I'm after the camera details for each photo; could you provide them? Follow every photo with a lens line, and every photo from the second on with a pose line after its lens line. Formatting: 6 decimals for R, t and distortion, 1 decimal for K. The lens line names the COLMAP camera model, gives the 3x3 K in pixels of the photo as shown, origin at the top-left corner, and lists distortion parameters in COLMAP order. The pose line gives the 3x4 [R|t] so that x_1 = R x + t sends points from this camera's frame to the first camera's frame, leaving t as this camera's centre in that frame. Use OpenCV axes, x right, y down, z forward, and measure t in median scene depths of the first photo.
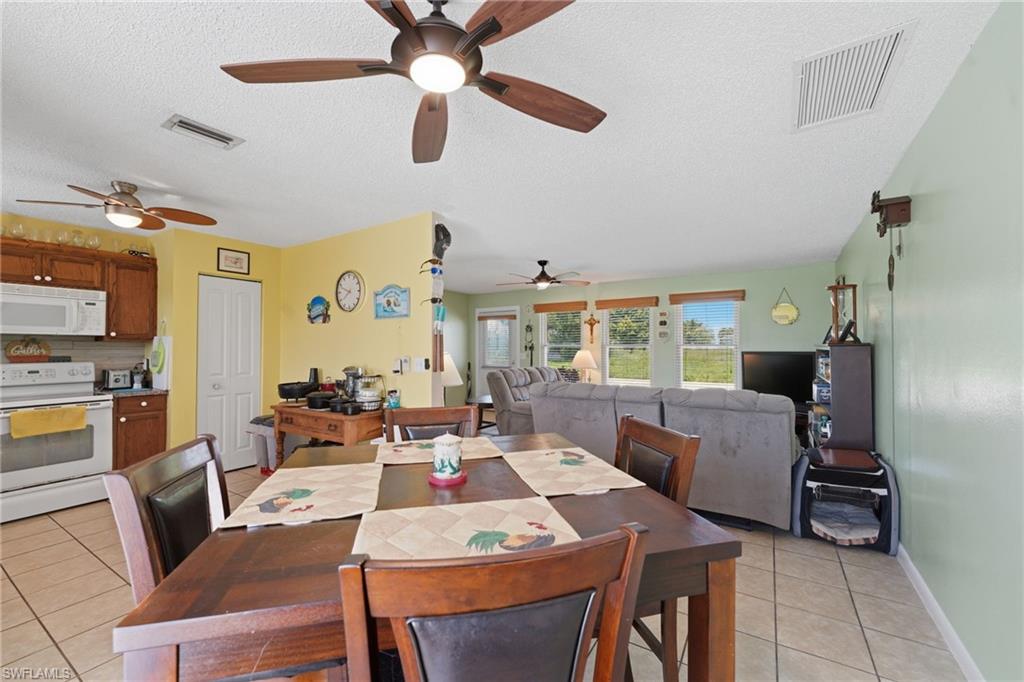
lens RADIAL K [[417.2, 0, 509.2], [0, 417.2, 344.6], [0, 0, 1]] dist [0.001107, 0.000158]
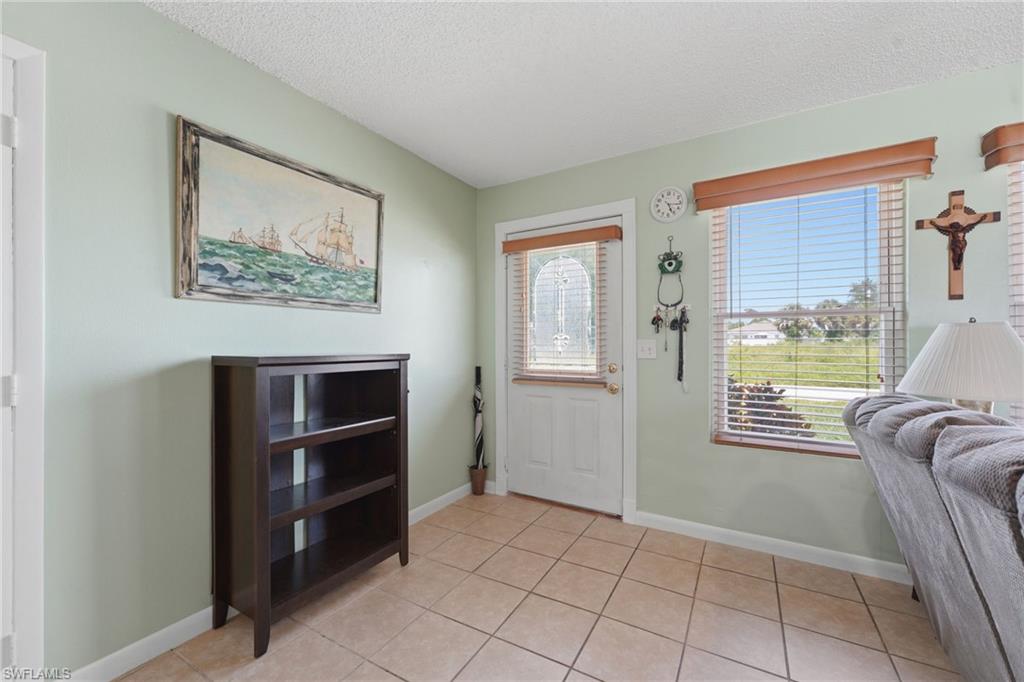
lens RADIAL K [[413.6, 0, 510.6], [0, 413.6, 341.0], [0, 0, 1]] dist [0.000258, 0.000024]
pose [[0.999234, 0.000014, 0.039122, -0.166429], [-0.000078, 0.999999, 0.001641, 0.039404], [-0.039122, -0.001643, 0.999233, 1.277921]]
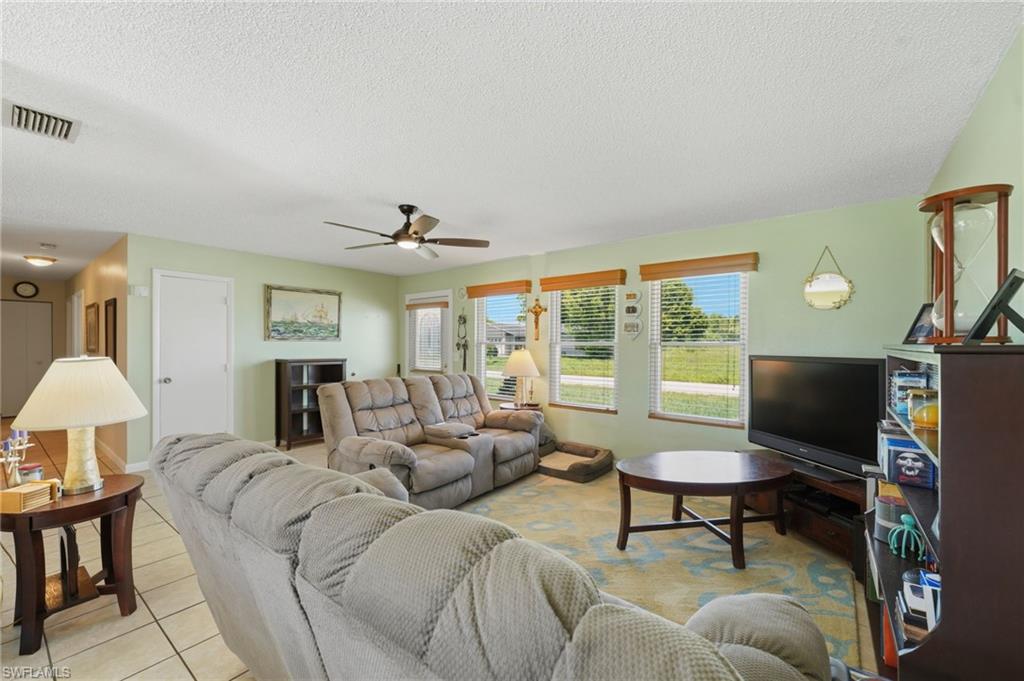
lens RADIAL K [[417.2, 0, 509.2], [0, 417.2, 344.1], [0, 0, 1]] dist [0.001107, 0.000158]
pose [[0.995605, 0.005826, -0.093472, 0.371767], [-0.005112, 0.999956, 0.007879, -0.003301], [0.093514, -0.007367, 0.995591, 0.514474]]
